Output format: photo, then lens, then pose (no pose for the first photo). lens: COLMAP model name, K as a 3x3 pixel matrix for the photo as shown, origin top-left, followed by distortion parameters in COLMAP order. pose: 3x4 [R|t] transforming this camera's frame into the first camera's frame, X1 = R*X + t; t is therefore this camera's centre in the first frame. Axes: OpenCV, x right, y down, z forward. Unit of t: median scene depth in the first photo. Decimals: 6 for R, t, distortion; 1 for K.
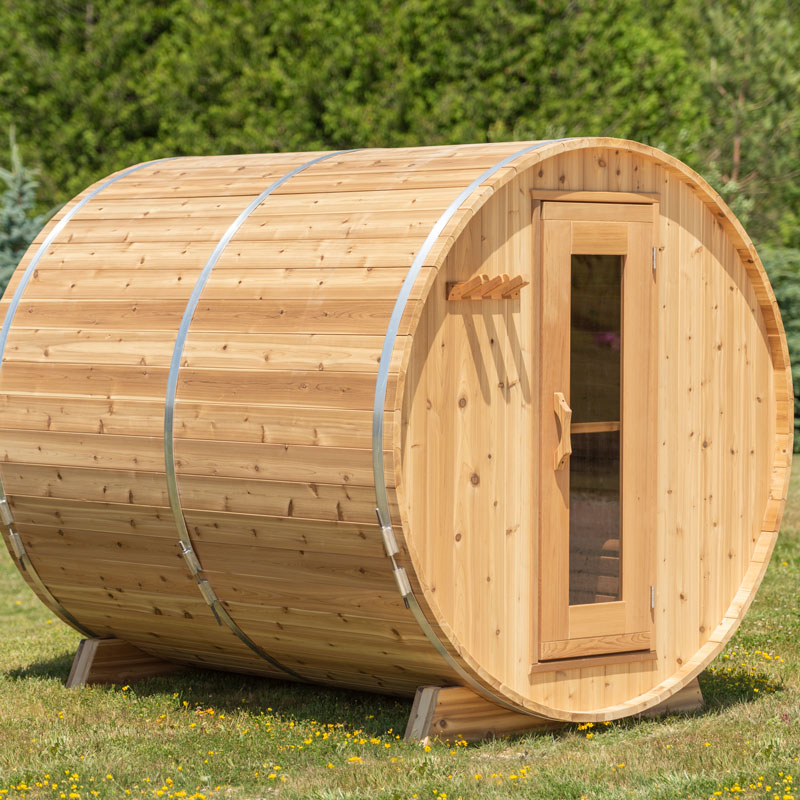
lens RADIAL K [[752.3, 0, 430.2], [0, 752.3, 400.5], [0, 0, 1]] dist [0.015792, 0.009890]
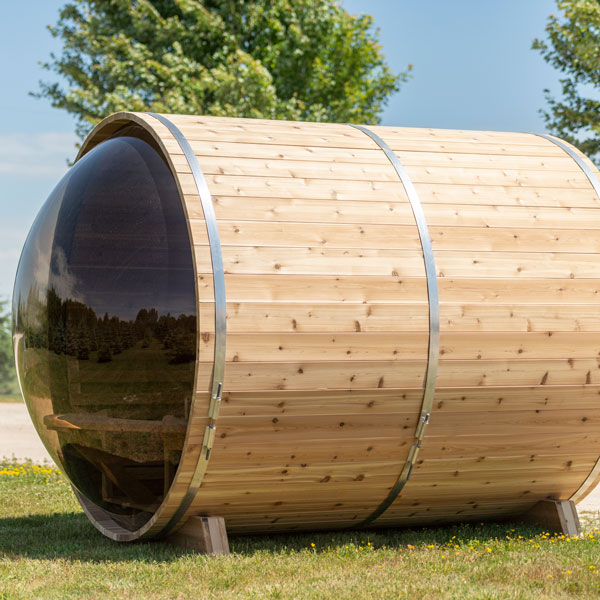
lens RADIAL K [[564.3, 0, 322.7], [0, 564.3, 300.4], [0, 0, 1]] dist [0.015792, 0.009890]
pose [[0.917744, -0.018190, 0.396756, -0.850222], [0.025063, 0.999612, -0.012144, 0.002333], [-0.396382, 0.021089, 0.917844, 0.187952]]
